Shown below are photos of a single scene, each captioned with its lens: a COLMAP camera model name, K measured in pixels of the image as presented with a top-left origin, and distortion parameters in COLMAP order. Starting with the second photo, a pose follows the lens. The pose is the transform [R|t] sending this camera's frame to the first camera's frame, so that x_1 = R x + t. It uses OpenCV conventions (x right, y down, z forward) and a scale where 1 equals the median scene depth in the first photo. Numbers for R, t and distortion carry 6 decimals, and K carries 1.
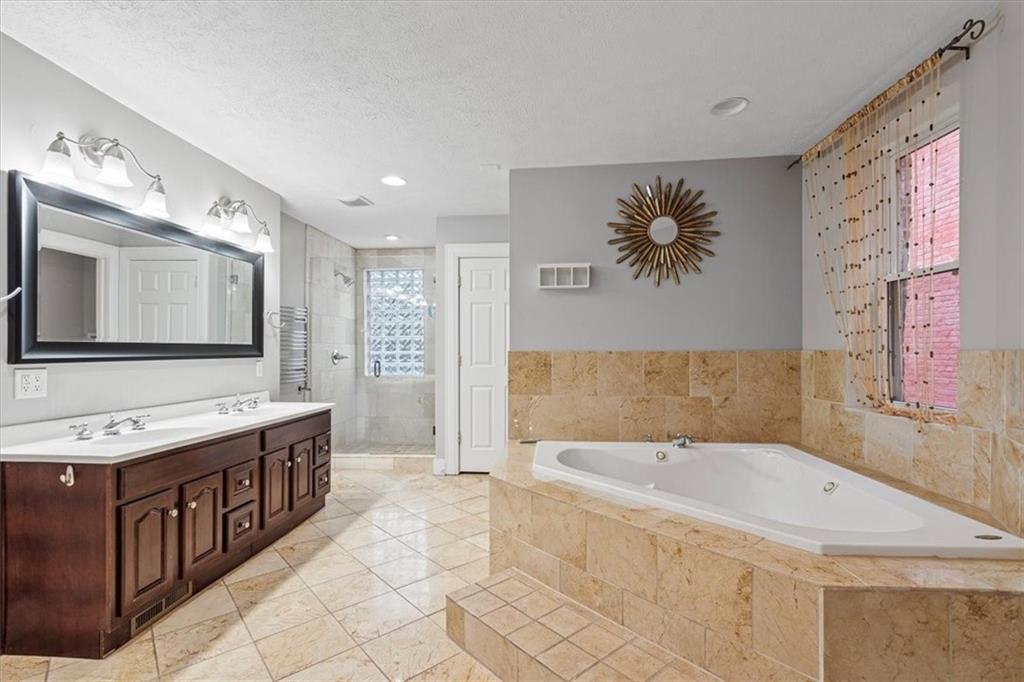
lens RADIAL K [[469.6, 0, 528.8], [0, 469.6, 355.1], [0, 0, 1]] dist [-0.001777, 0.000127]
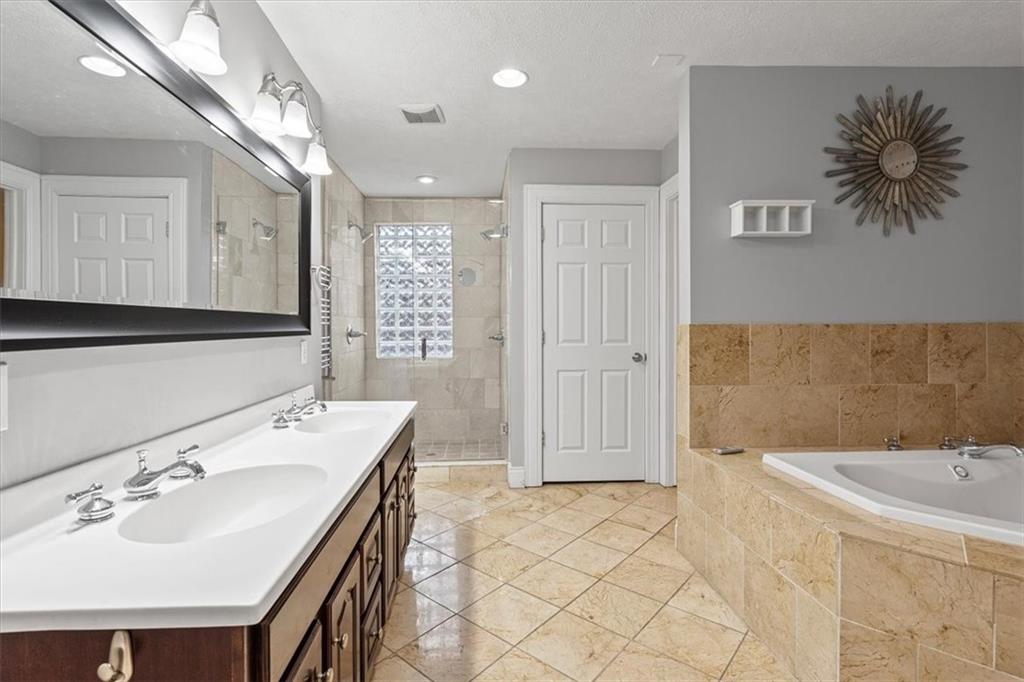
lens RADIAL K [[469.2, 0, 510.0], [0, 469.2, 336.9], [0, 0, 1]] dist [-0.002821, 0.000347]
pose [[0.991978, -0.006433, 0.126249, -0.405128], [0.005027, 0.999922, 0.011452, 0.001382], [-0.126313, -0.010725, 0.991932, 0.336904]]
